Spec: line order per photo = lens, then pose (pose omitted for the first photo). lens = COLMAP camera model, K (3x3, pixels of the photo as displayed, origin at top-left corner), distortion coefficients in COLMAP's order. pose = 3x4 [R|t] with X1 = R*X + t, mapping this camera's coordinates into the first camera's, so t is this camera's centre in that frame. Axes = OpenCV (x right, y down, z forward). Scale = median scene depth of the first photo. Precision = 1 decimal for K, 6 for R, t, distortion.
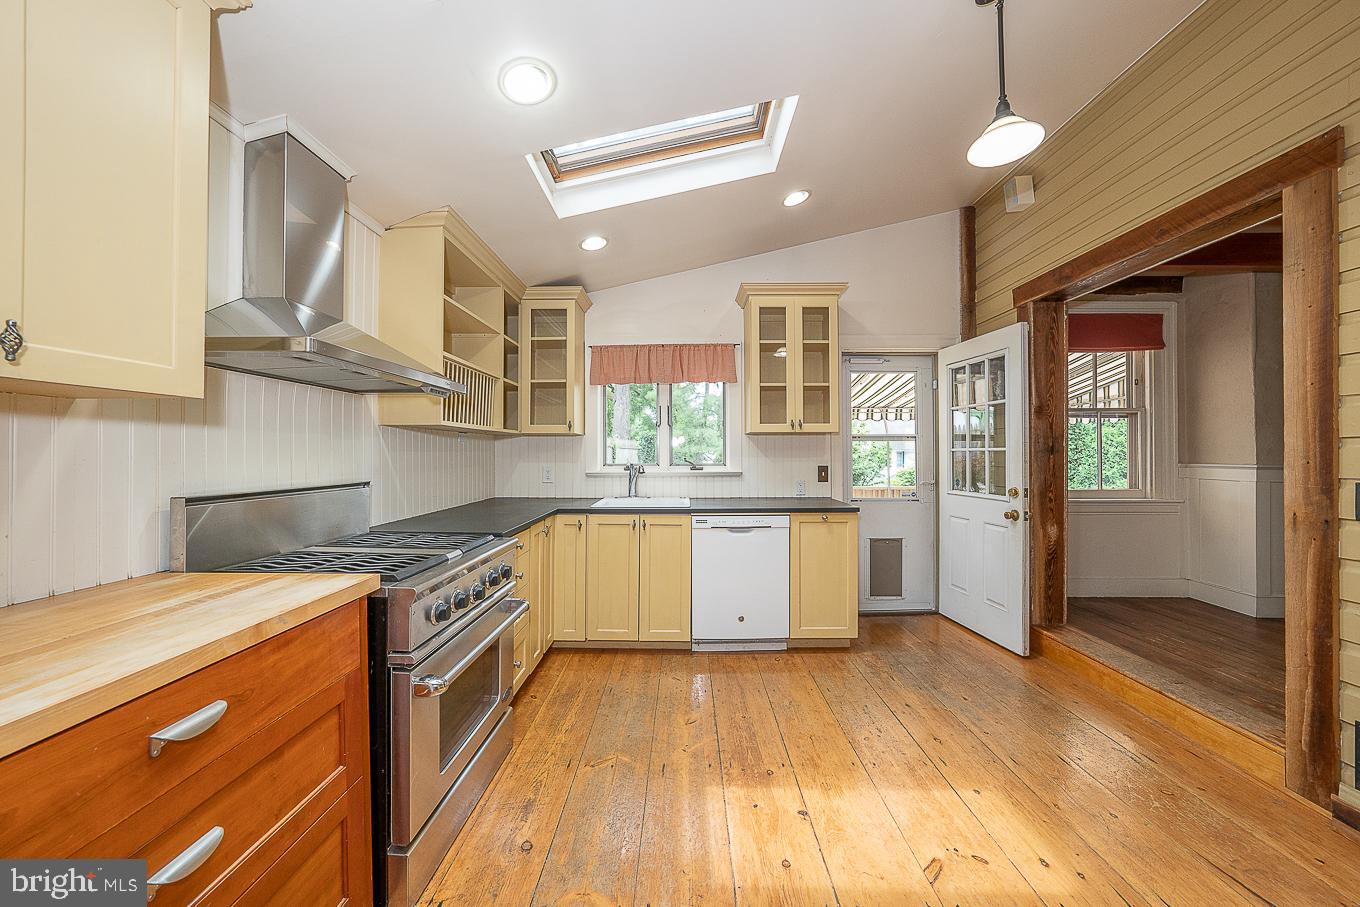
lens RADIAL K [[474.1, 0, 682.4], [0, 474.1, 452.0], [0, 0, 1]] dist [-0.027447, 0.006673]
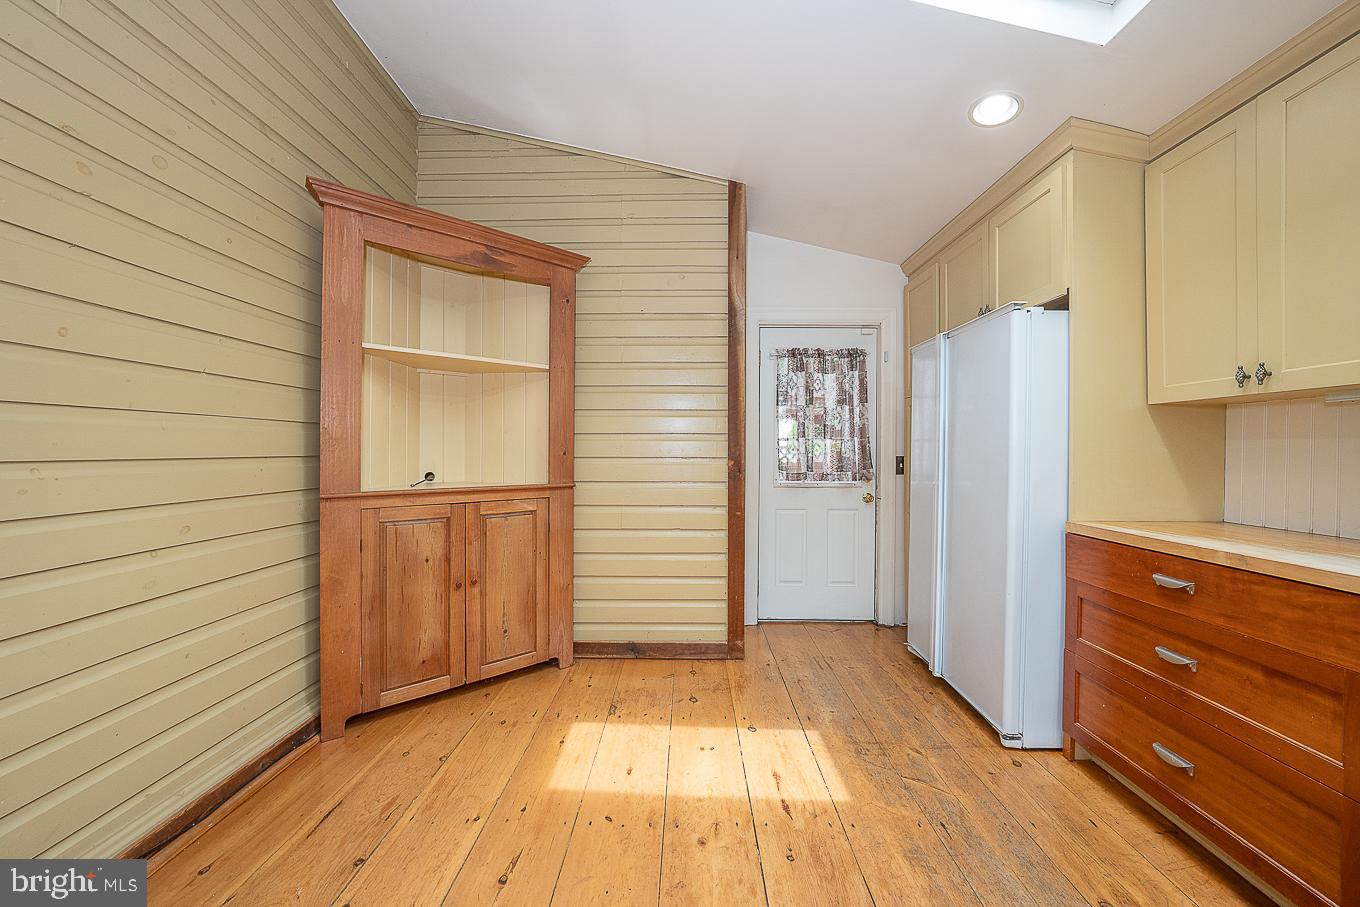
lens RADIAL K [[474.1, 0, 682.4], [0, 474.1, 452.0], [0, 0, 1]] dist [-0.027447, 0.006673]
pose [[-0.999975, -0.000705, 0.007047, 0.222142], [-0.000675, 0.999990, 0.004312, 0.018381], [-0.007050, 0.004307, -0.999966, 0.736713]]
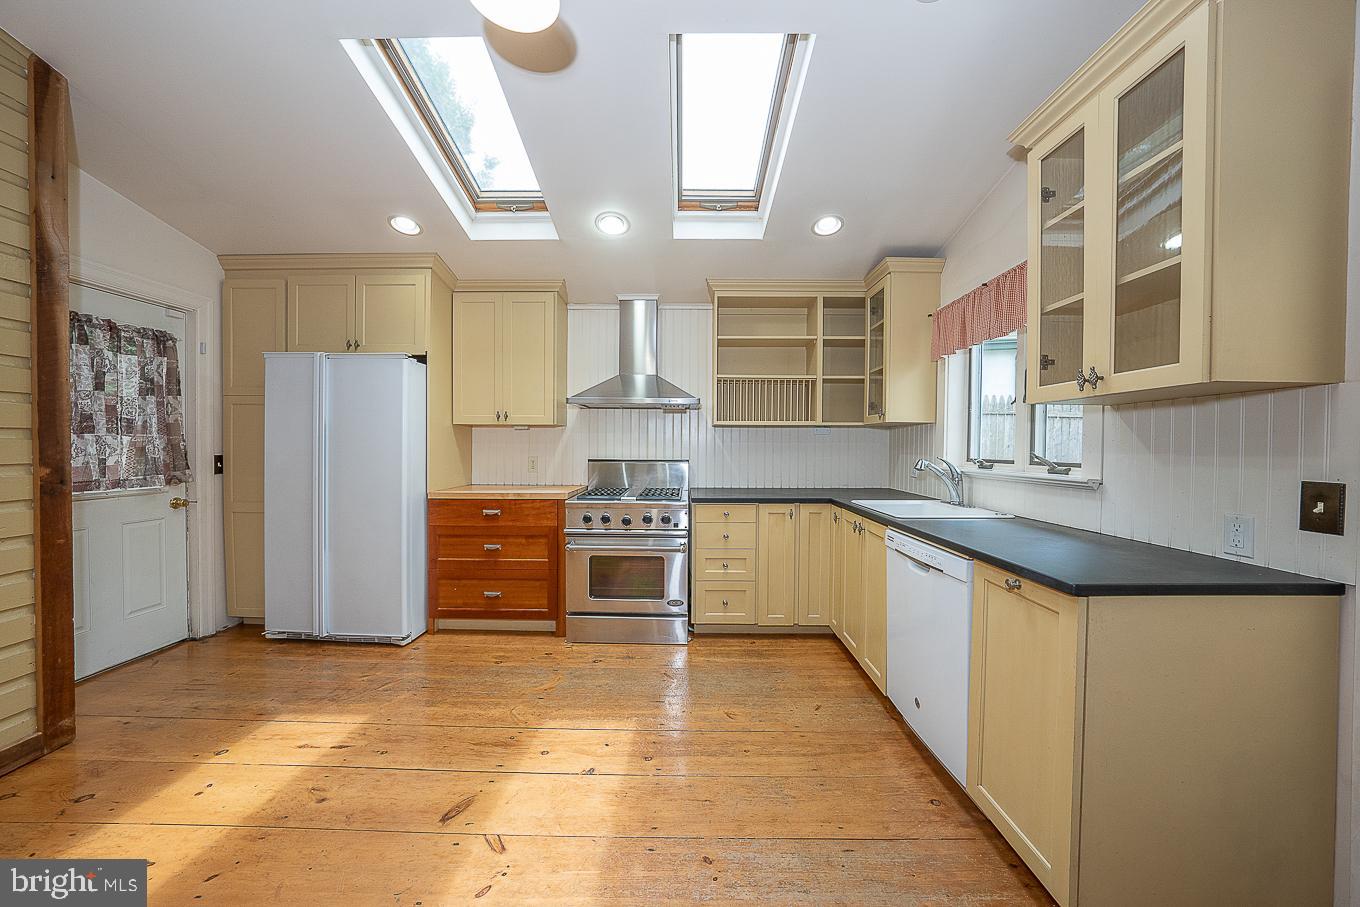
lens RADIAL K [[474.1, 0, 682.4], [0, 474.1, 452.0], [0, 0, 1]] dist [-0.027447, 0.006673]
pose [[-0.001535, 0.016079, -0.999870, 0.748667], [-0.003926, 0.999863, 0.016085, 0.005008], [0.999991, 0.003950, -0.001472, 0.677261]]
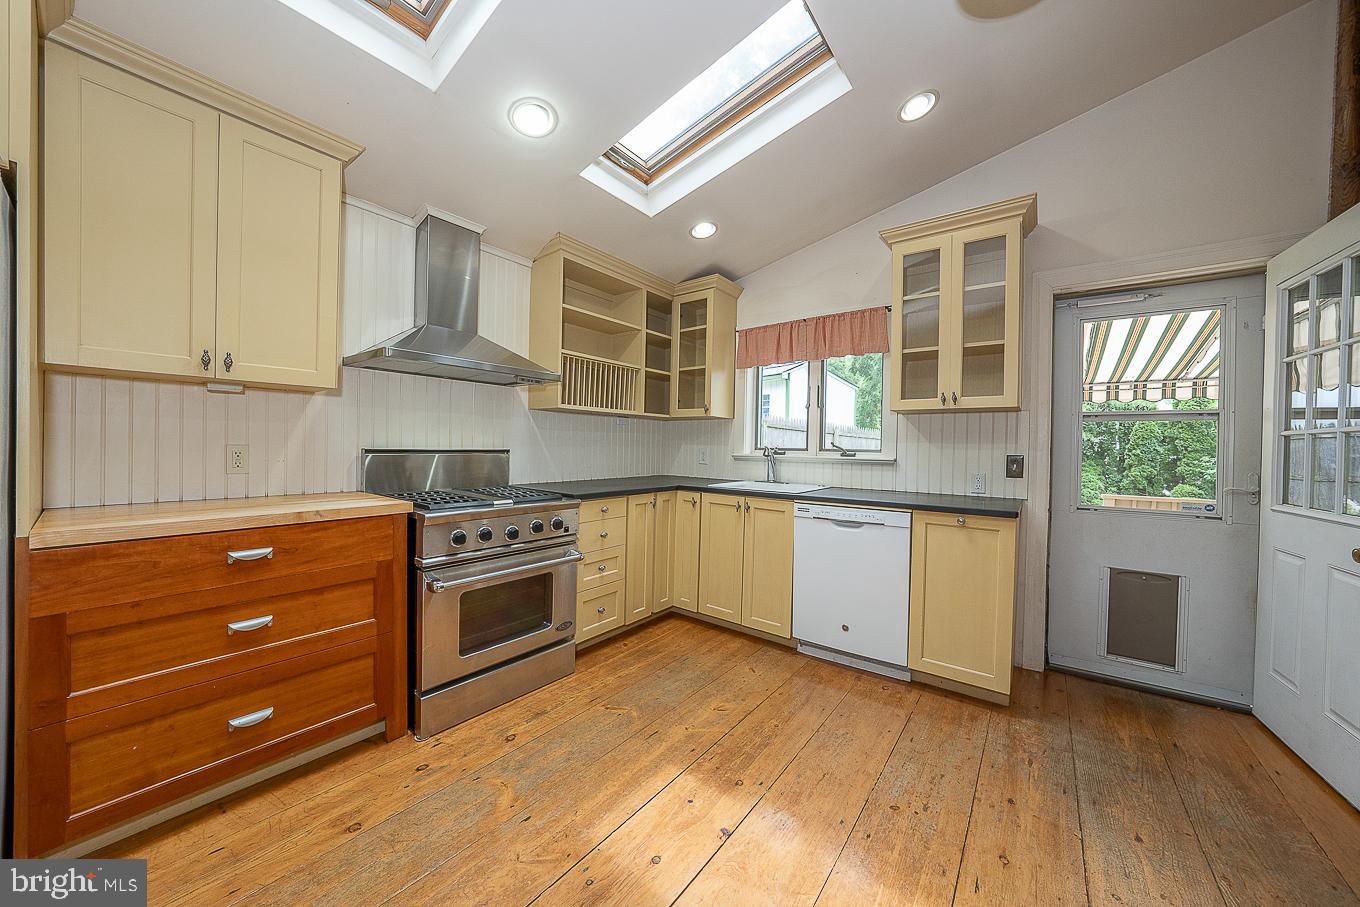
lens RADIAL K [[474.1, 0, 682.4], [0, 474.1, 452.0], [0, 0, 1]] dist [-0.027447, 0.006673]
pose [[0.797172, 0.024768, -0.603245, 0.393191], [-0.019059, 0.999693, 0.015860, 0.026614], [0.603452, -0.001146, 0.797399, 0.141506]]
